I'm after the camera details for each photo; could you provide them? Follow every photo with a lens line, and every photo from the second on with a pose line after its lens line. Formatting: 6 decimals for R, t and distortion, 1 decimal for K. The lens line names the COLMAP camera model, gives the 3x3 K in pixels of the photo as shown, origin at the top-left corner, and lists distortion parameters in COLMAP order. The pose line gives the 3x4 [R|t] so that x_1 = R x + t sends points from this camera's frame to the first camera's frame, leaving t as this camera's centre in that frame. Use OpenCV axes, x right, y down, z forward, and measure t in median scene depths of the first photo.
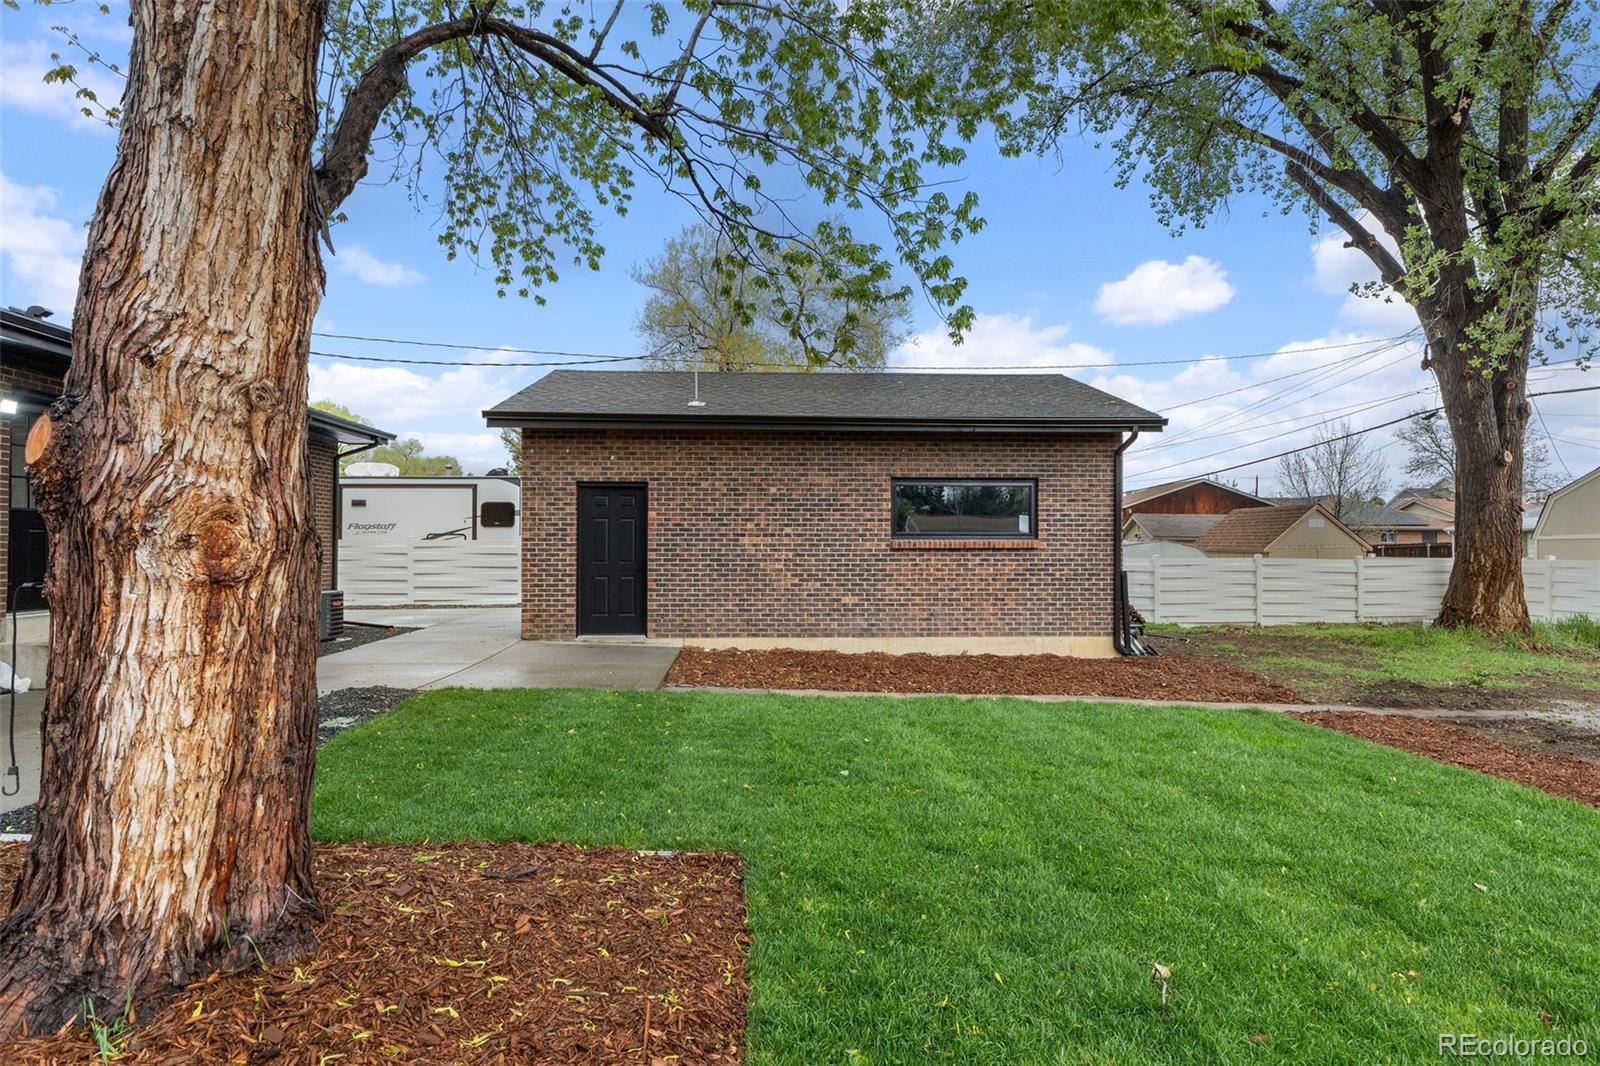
lens RADIAL K [[897.9, 0, 800.6], [0, 897.9, 534.7], [0, 0, 1]] dist [0.004307, -0.000264]
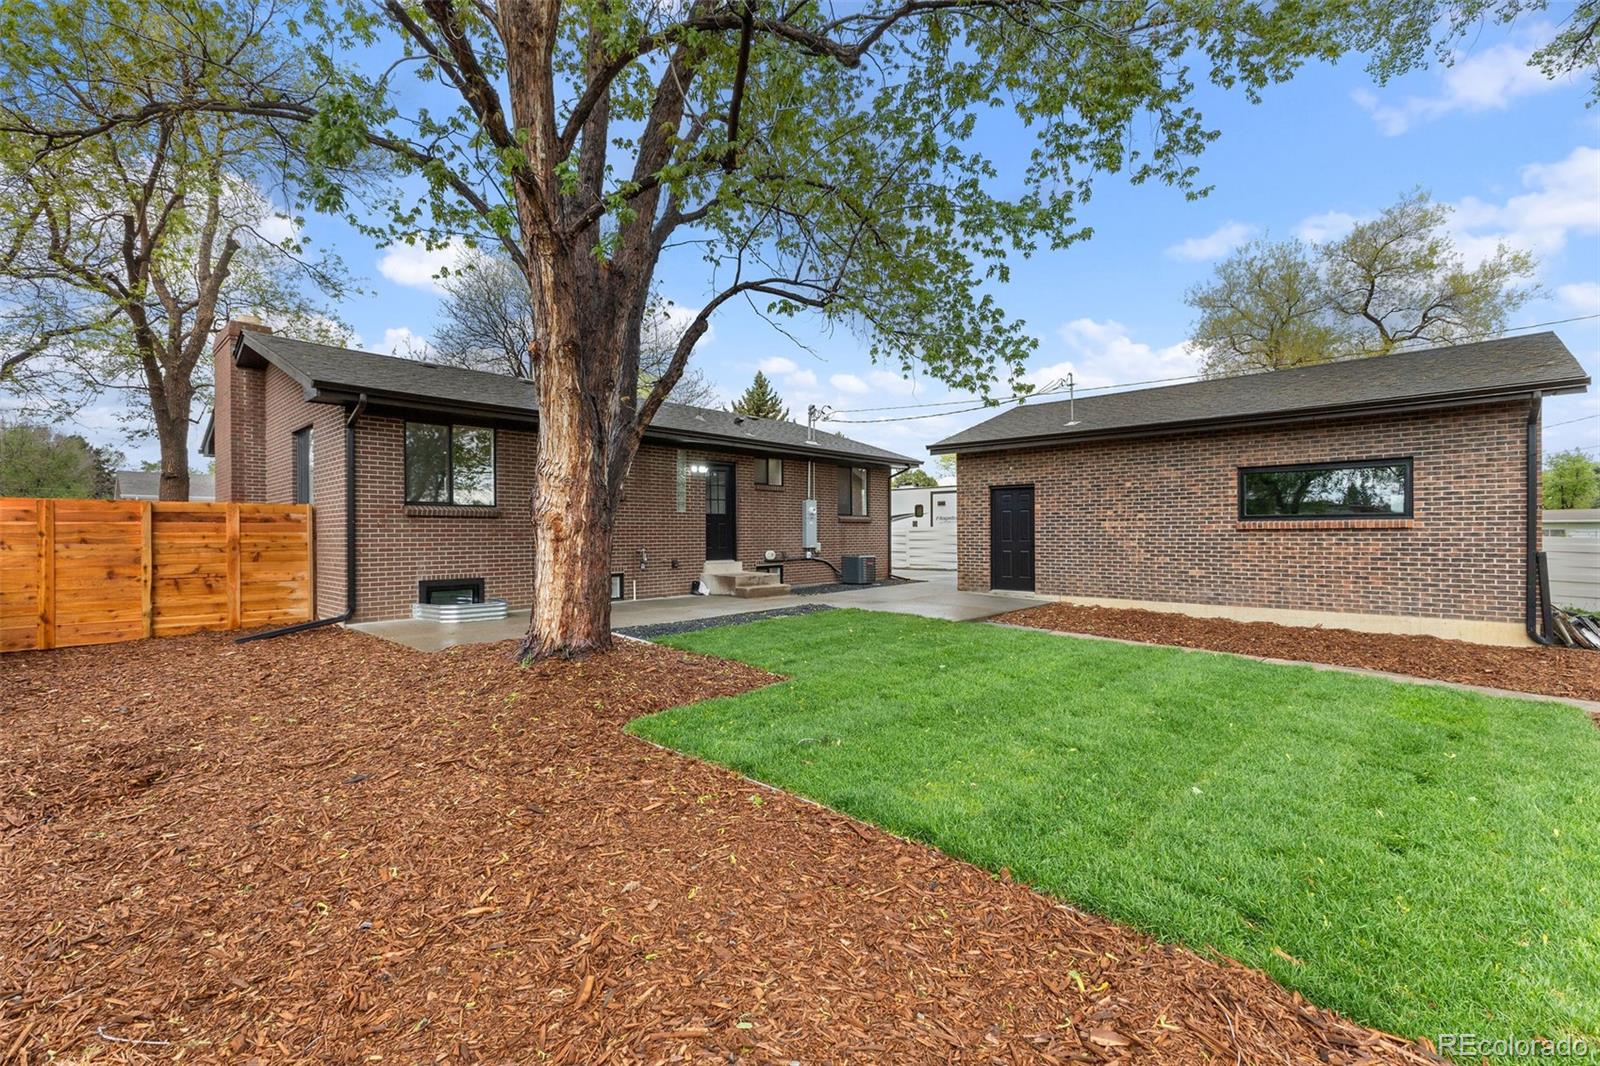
lens RADIAL K [[694.1, 0, 799.3], [0, 694.1, 535.7], [0, 0, 1]] dist [0.008472, -0.000643]
pose [[0.687748, -0.001898, -0.725947, 0.364164], [0.015138, 0.999817, 0.011727, 0.004624], [0.725791, -0.019055, 0.687651, -0.020974]]
